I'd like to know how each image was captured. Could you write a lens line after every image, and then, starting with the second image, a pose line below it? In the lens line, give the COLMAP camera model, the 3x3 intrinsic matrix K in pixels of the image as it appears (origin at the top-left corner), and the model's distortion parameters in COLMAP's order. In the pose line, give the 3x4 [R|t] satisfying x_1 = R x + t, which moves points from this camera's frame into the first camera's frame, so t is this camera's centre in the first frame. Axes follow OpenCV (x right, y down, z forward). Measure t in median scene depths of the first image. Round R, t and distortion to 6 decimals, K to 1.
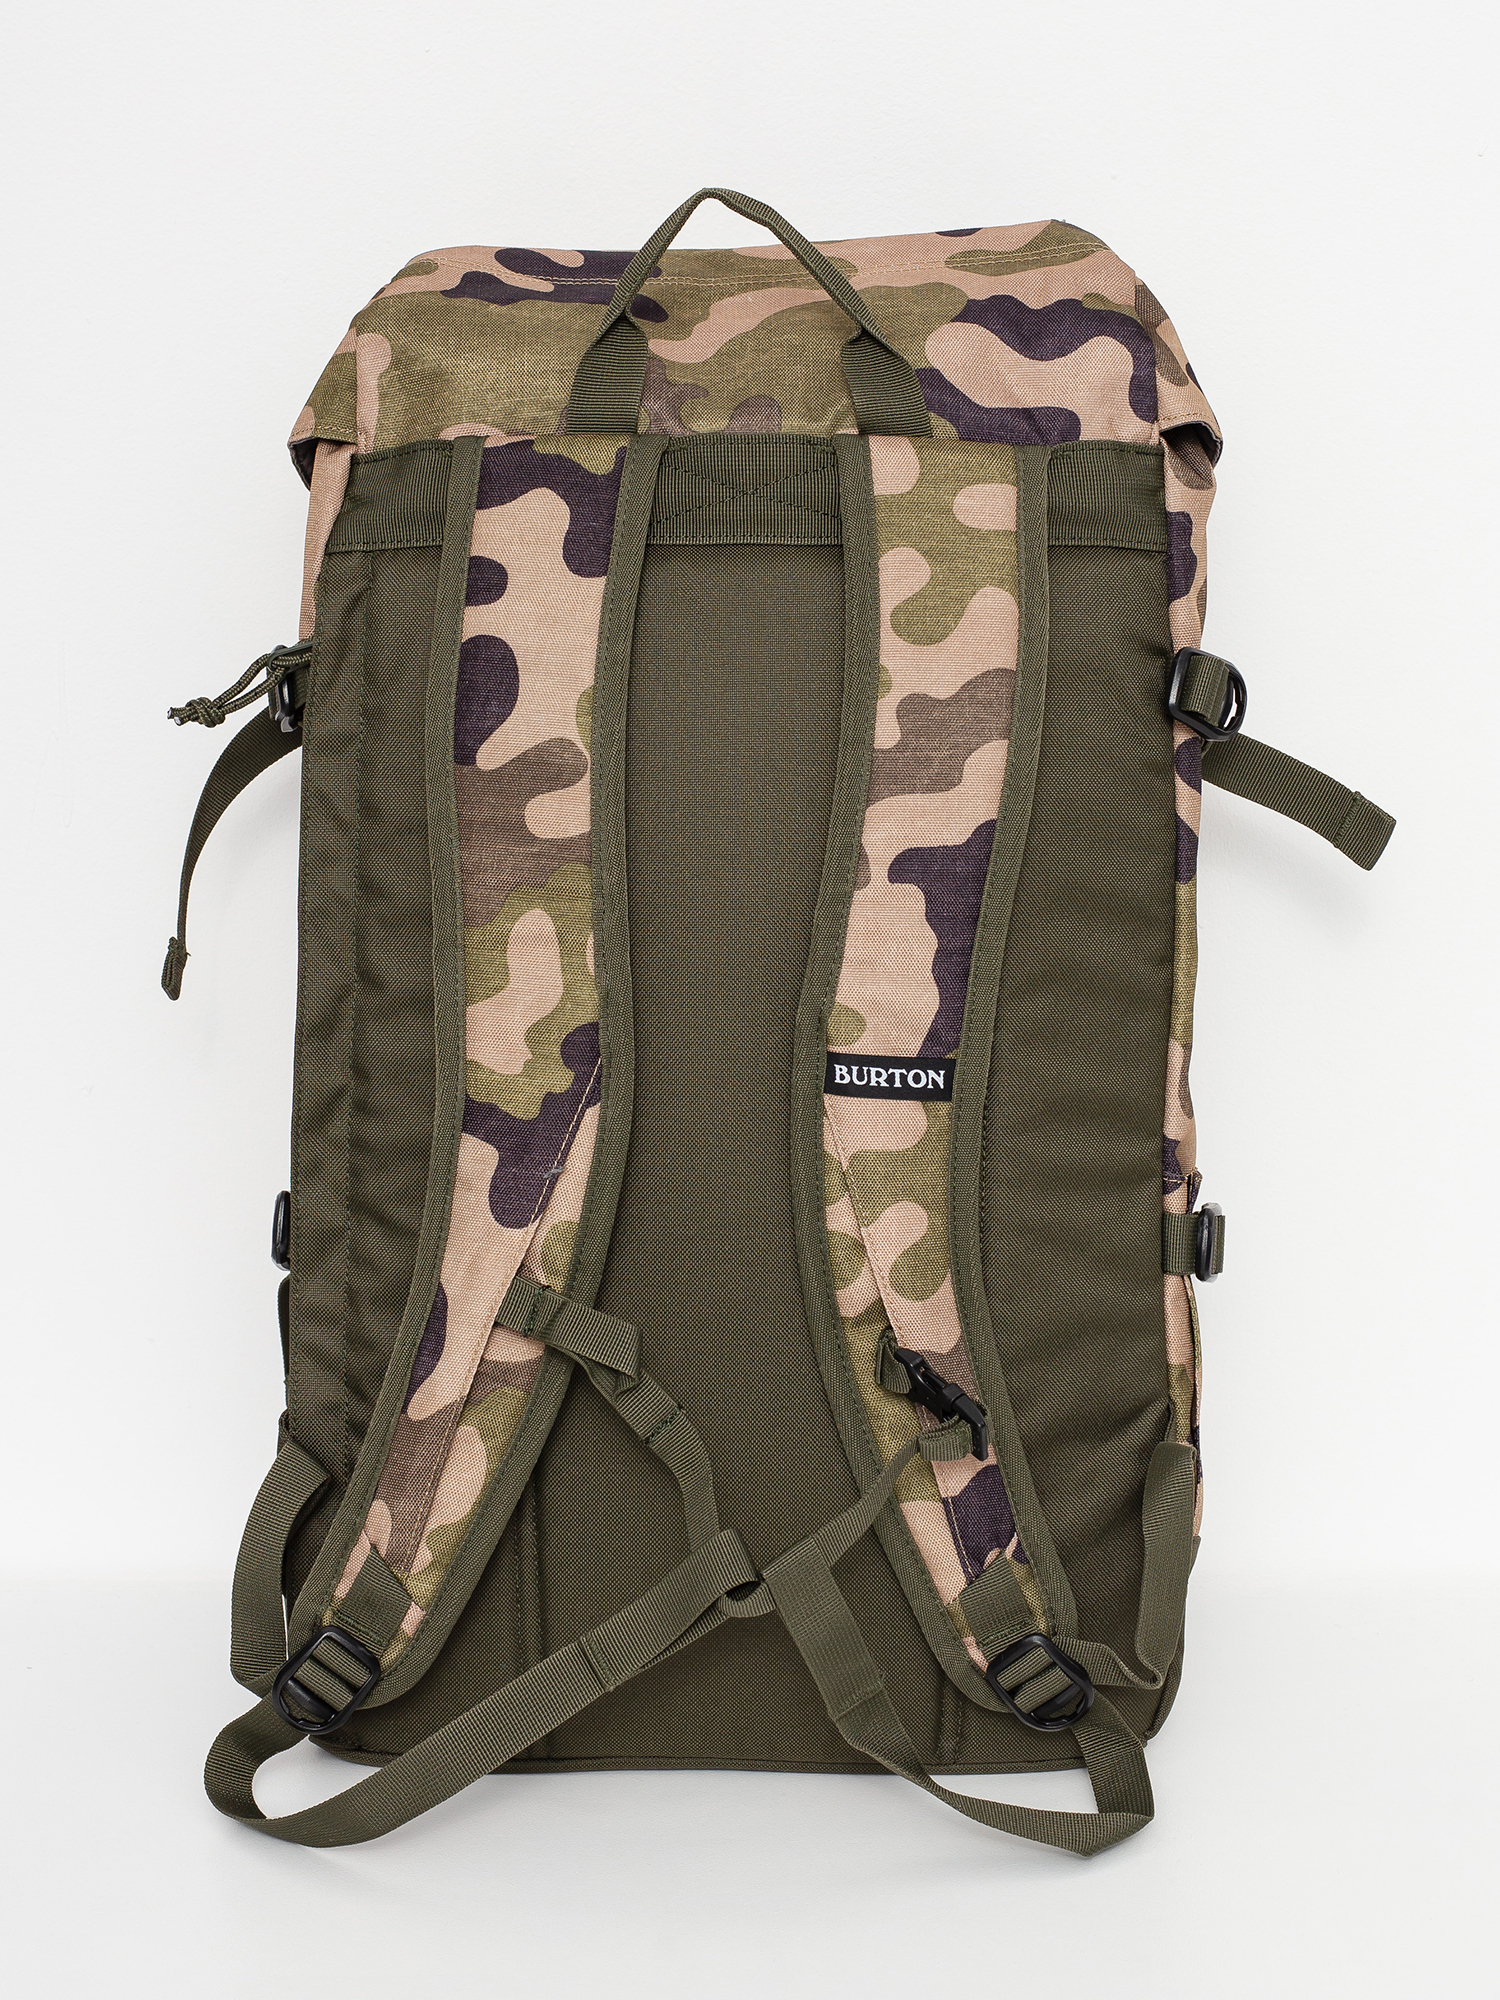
lens RADIAL K [[2741.8, 0, 750.0], [0, 2741.8, 1000.0], [0, 0, 1]] dist [0.016806, -0.142469]
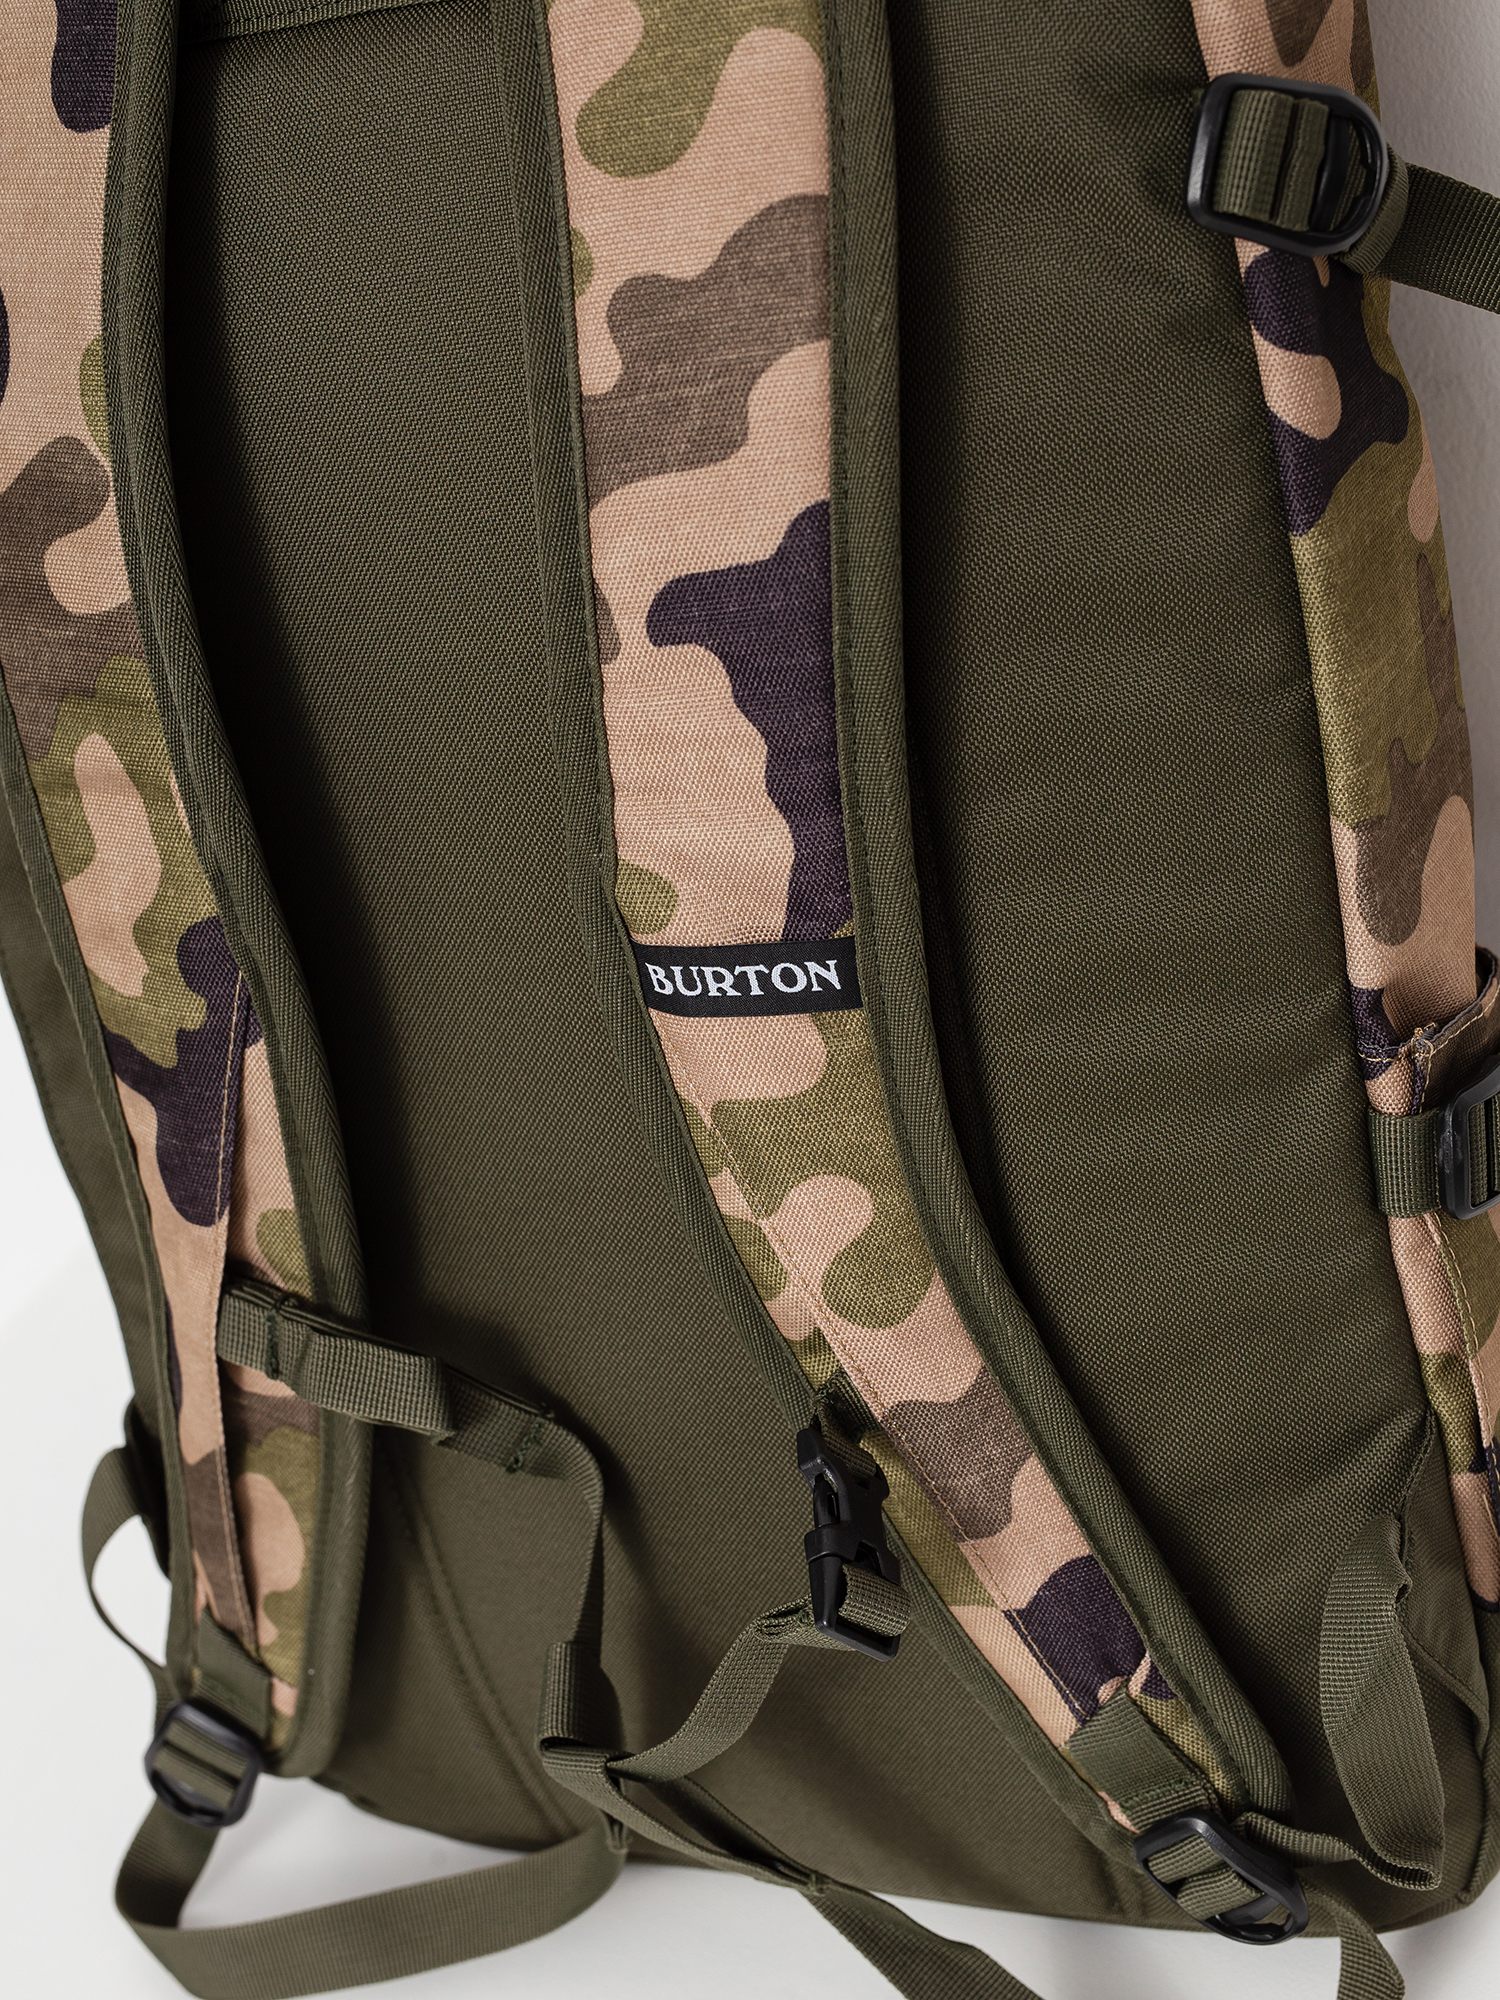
lens RADIAL K [[2741.8, 0, 750.0], [0, 2741.8, 1000.0], [0, 0, 1]] dist [0.016806, -0.142469]
pose [[0.932879, -0.059393, -0.355260, 0.249431], [0.146006, 0.963998, 0.222237, -0.090670], [0.329271, -0.259191, 0.907965, 0.497250]]
